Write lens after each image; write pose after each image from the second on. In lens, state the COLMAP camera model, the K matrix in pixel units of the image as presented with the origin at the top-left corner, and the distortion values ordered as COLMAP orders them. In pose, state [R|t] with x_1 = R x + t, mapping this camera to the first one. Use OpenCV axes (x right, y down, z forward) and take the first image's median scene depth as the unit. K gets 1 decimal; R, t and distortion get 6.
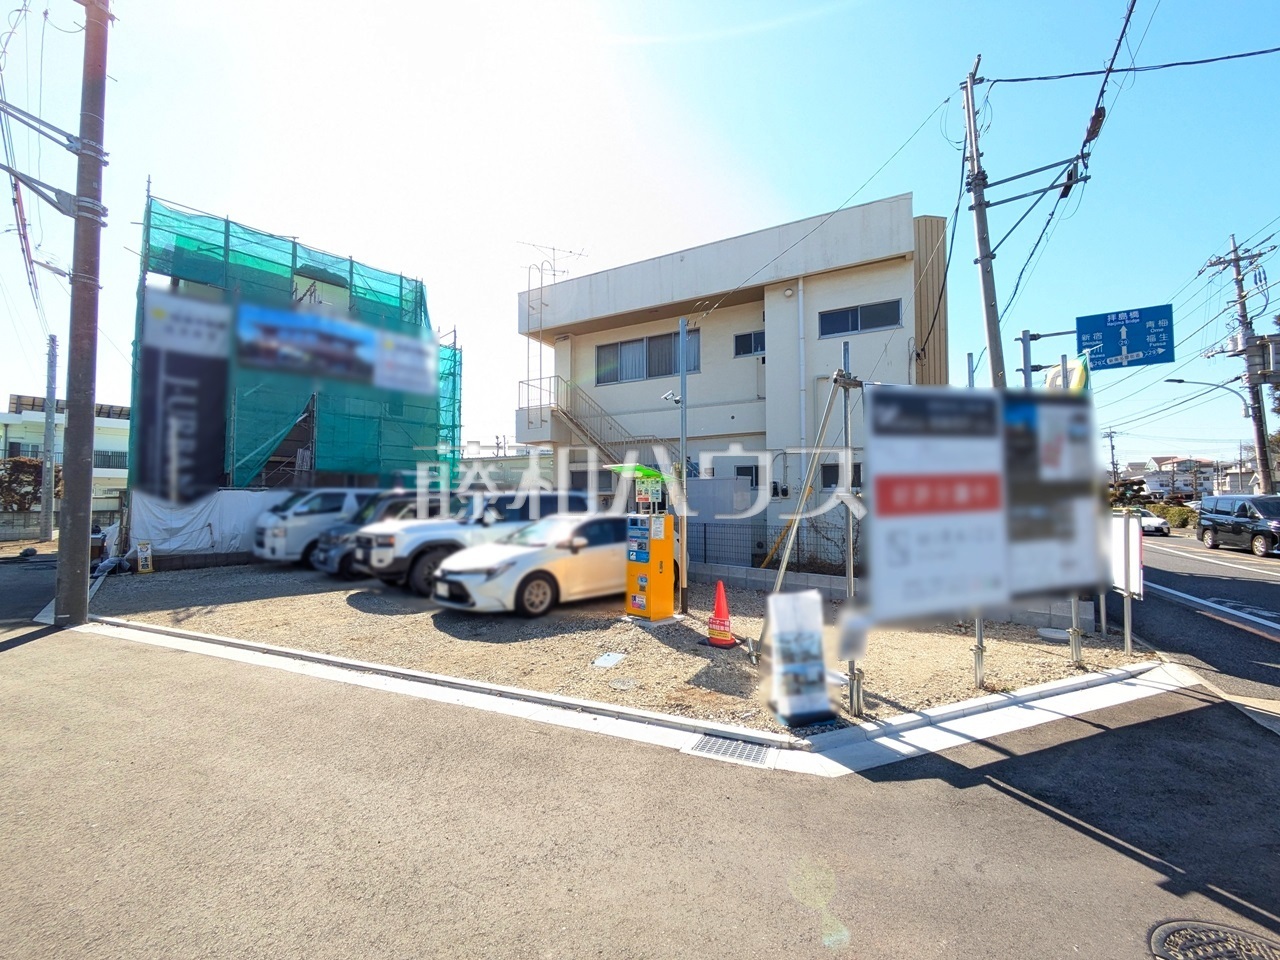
lens RADIAL K [[505.5, 0, 636.6], [0, 505.5, 483.9], [0, 0, 1]] dist [-0.001994, 0.001229]
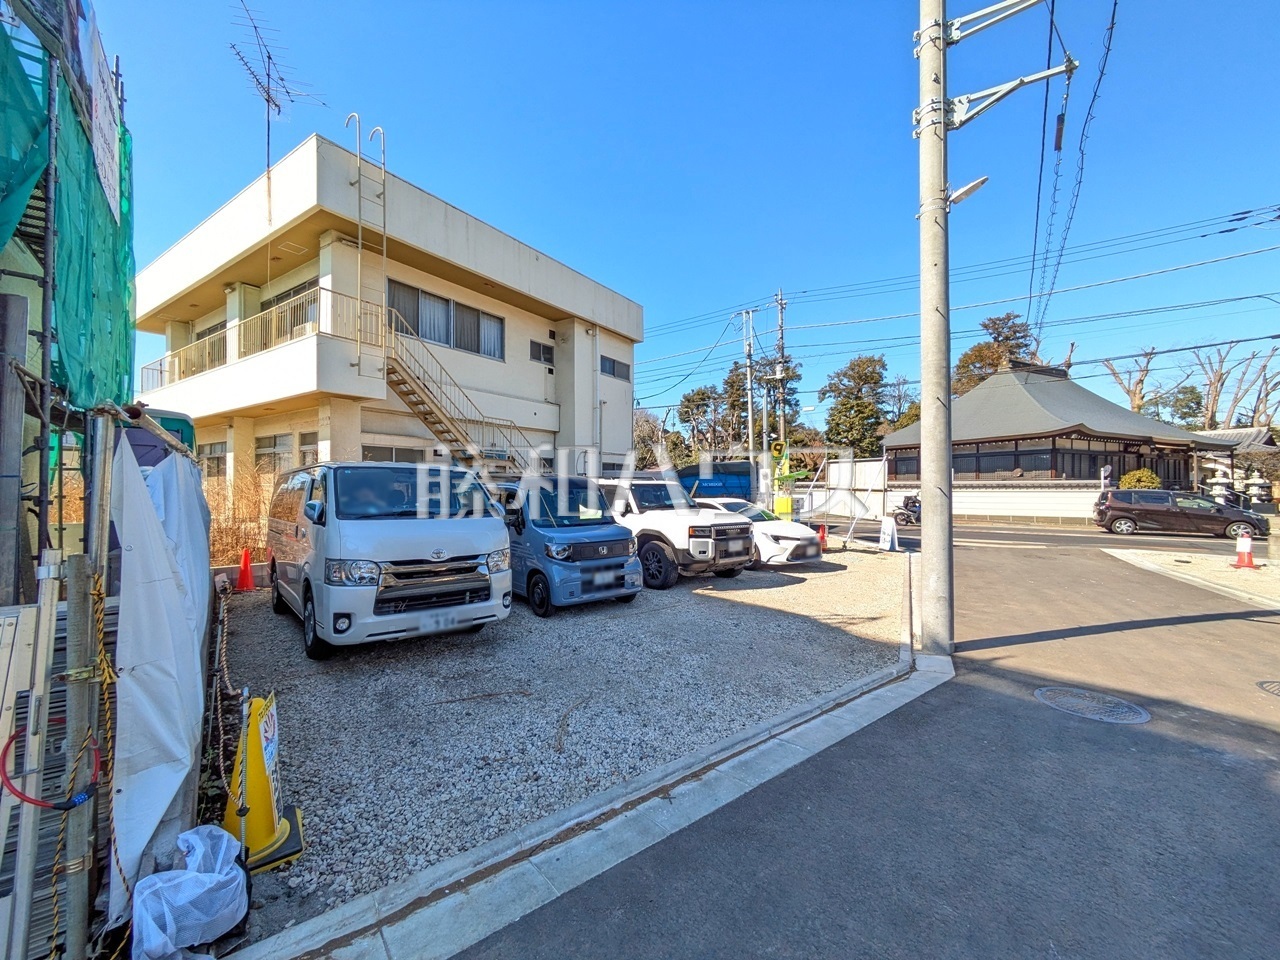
lens RADIAL K [[505.5, 0, 637.2], [0, 505.5, 482.4], [0, 0, 1]] dist [-0.001994, 0.001229]
pose [[0.104532, 0.008203, 0.994488, -1.099553], [-0.039322, 0.999218, -0.004109, 0.020746], [-0.993744, -0.038676, 0.104773, 0.787197]]
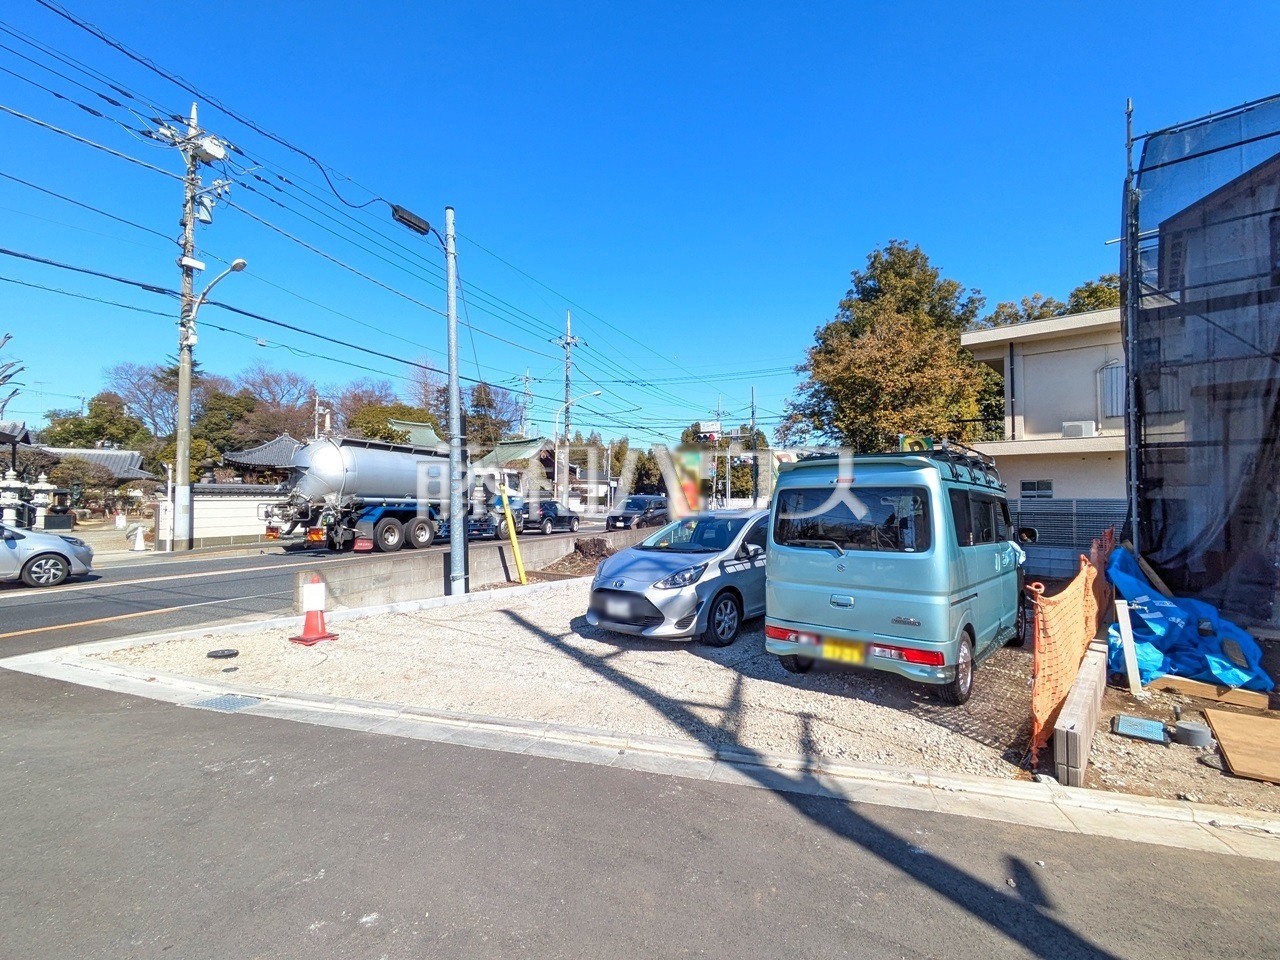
lens RADIAL K [[584.7, 0, 636.7], [0, 584.7, 479.9], [0, 0, 1]] dist [-0.004372, 0.003875]
pose [[-0.996733, -0.005723, -0.080563, -0.325328], [0.000037, 0.997454, -0.071314, 0.012502], [0.080766, -0.071084, -0.994195, 0.369152]]
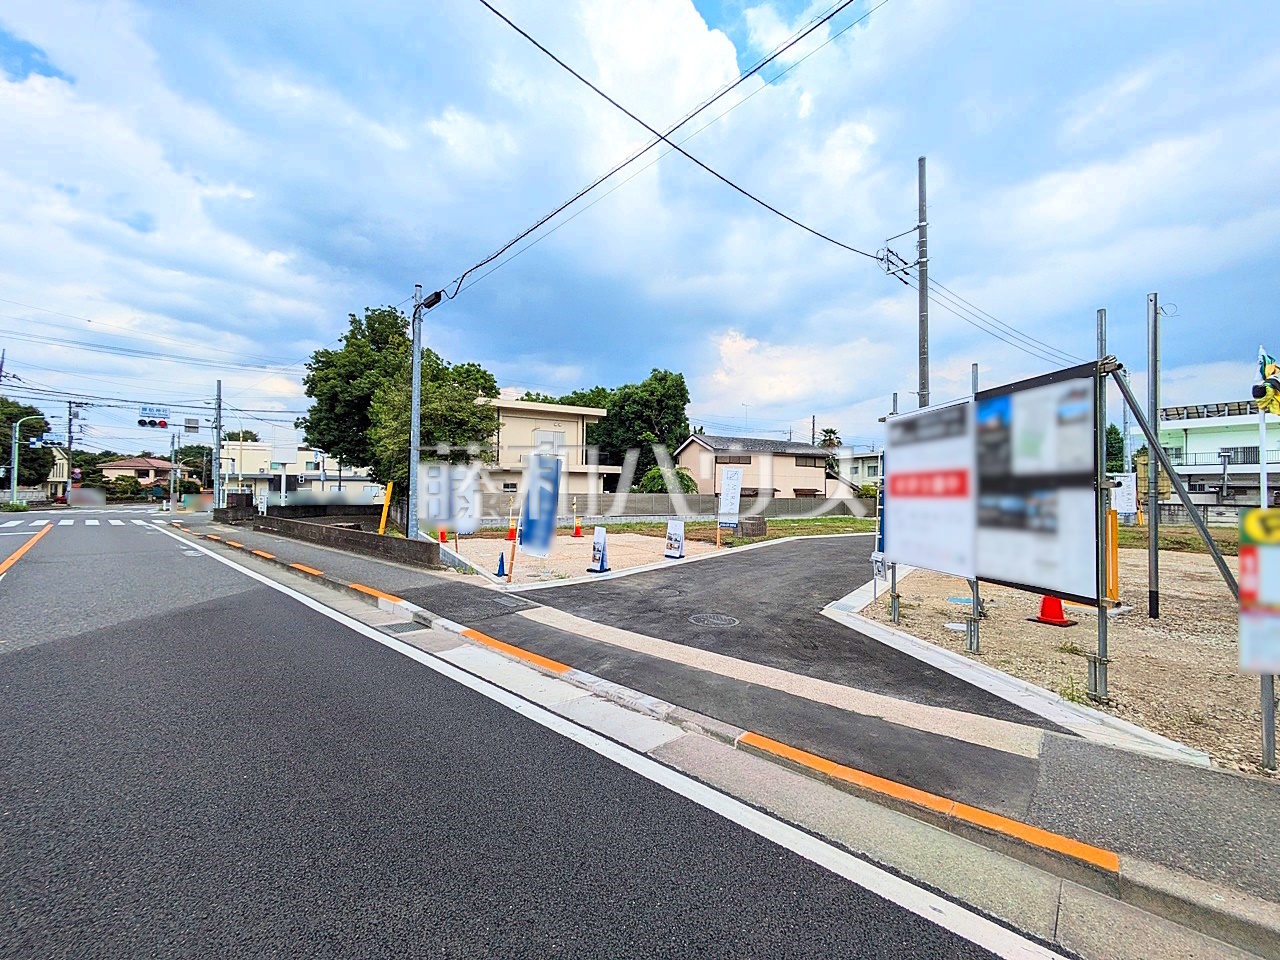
lens RADIAL K [[505.5, 0, 637.9], [0, 505.5, 482.3], [0, 0, 1]] dist [-0.001994, 0.001229]
pose [[-0.252092, -0.025732, -0.967361, 0.742625], [0.031829, 0.998885, -0.034865, 0.009823], [0.967180, -0.039579, -0.250992, 0.202218]]
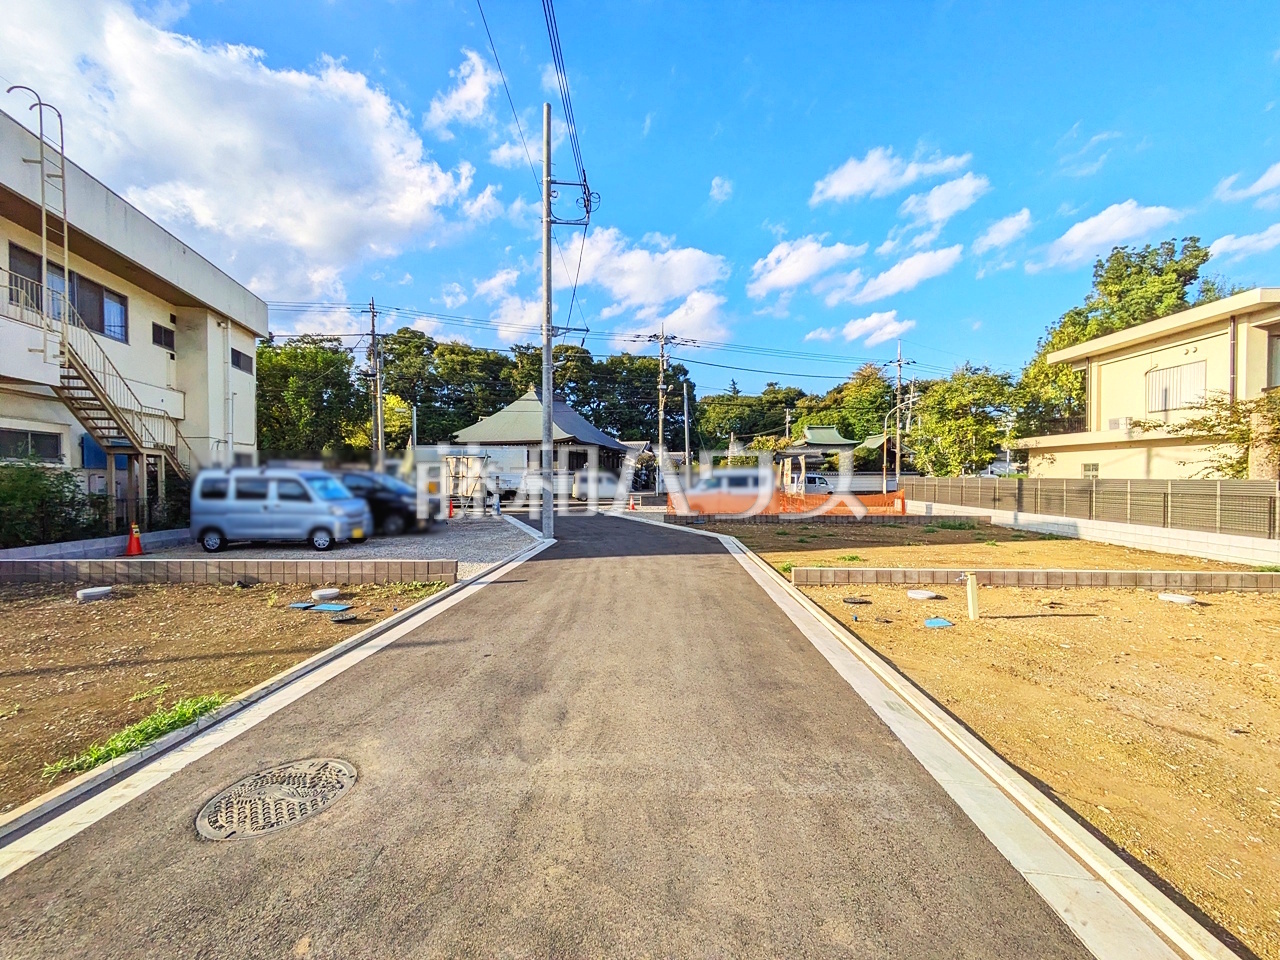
lens RADIAL K [[505.5, 0, 641.0], [0, 505.5, 481.6], [0, 0, 1]] dist [-0.001994, 0.001229]
pose [[-0.690139, -0.009323, 0.723617, -1.611561], [-0.028763, 0.999480, -0.014555, 0.037570], [-0.723105, -0.030859, -0.690048, 1.211634]]
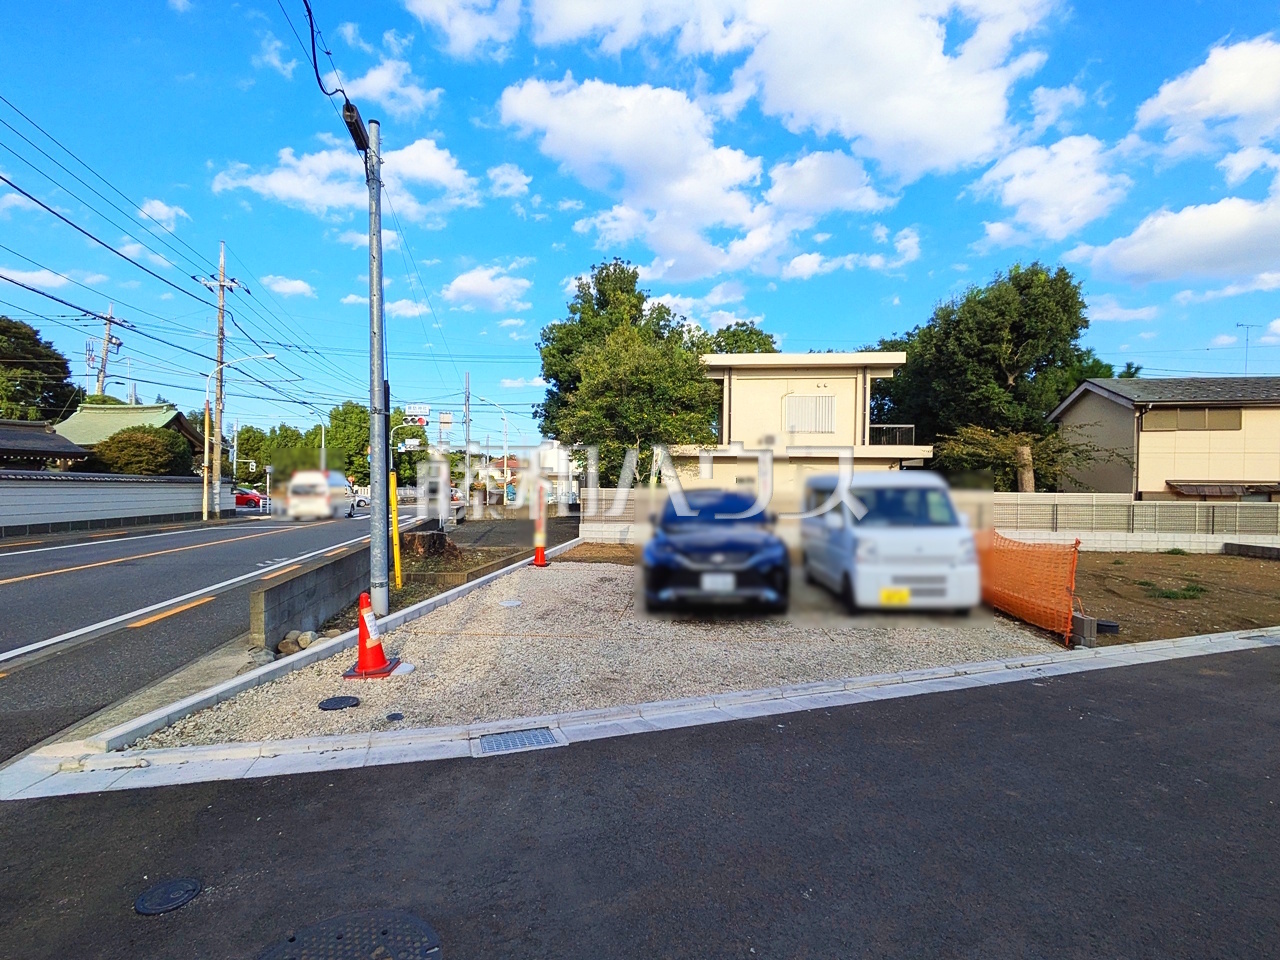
lens RADIAL K [[590.7, 0, 640.9], [0, 590.7, 494.2], [0, 0, 1]] dist [-0.004720, 0.003793]
pose [[-0.754367, -0.001899, -0.656450, 0.088027], [0.017182, 0.999596, -0.022636, 0.007011], [0.656228, -0.028355, -0.754030, 0.234736]]
